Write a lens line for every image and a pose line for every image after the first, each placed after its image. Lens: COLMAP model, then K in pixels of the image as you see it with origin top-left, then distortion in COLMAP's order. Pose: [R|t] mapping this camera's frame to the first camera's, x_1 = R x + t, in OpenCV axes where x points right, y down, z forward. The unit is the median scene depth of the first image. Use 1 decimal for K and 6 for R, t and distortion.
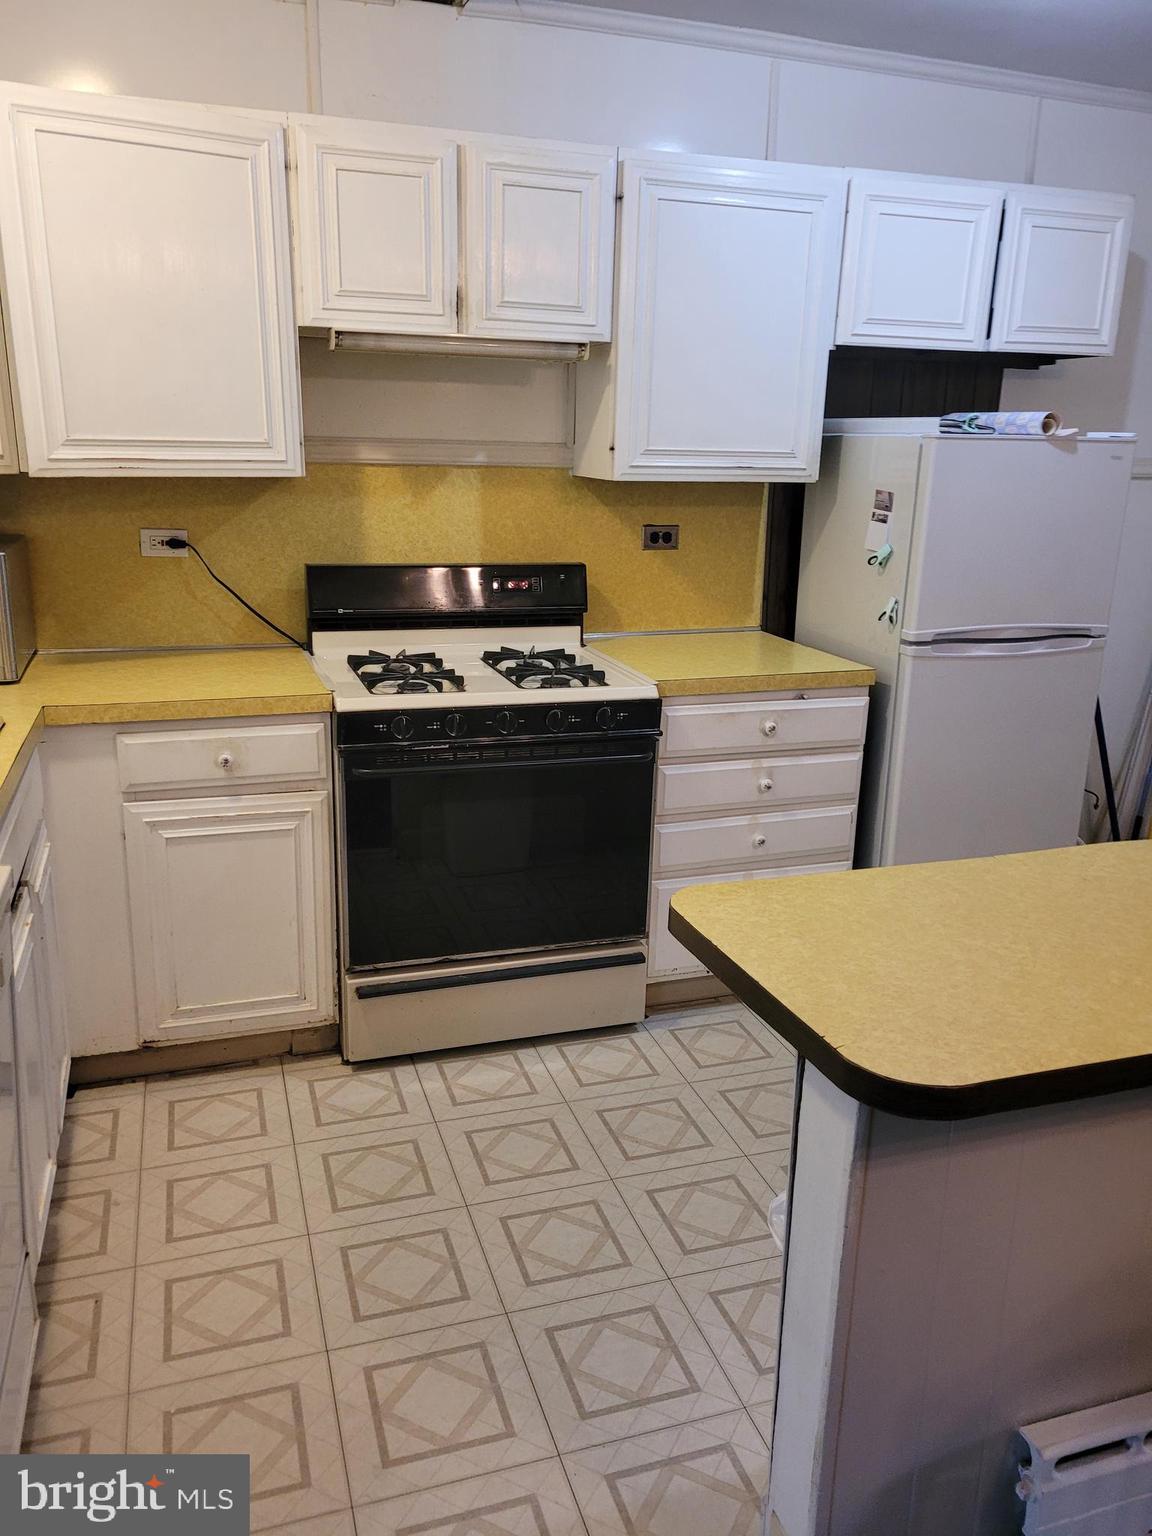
lens RADIAL K [[1156.7, 0, 567.0], [0, 1156.7, 764.1], [0, 0, 1]] dist [0.037871, -0.000732]
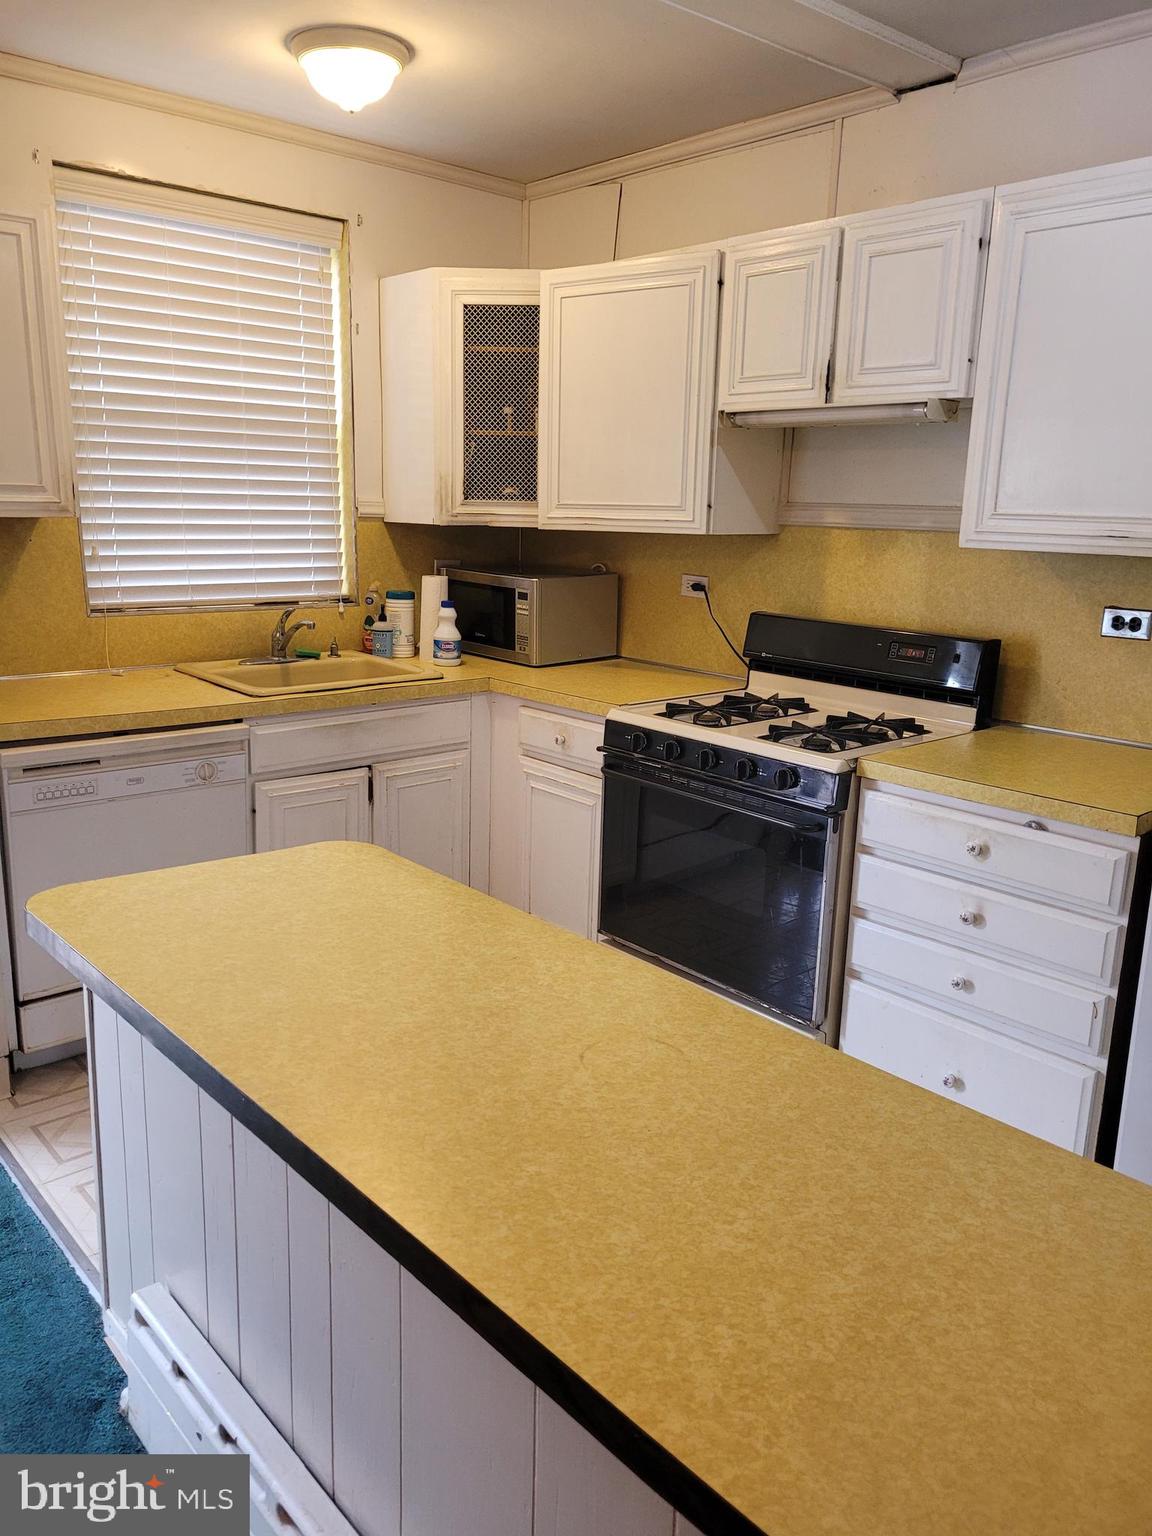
lens RADIAL K [[1156.7, 0, 565.6], [0, 1156.7, 769.5], [0, 0, 1]] dist [0.037871, -0.000732]
pose [[0.393628, 0.202501, -0.896689, 0.772536], [-0.258405, 0.960479, 0.103473, -0.093135], [0.882204, 0.190979, 0.430399, 0.374063]]
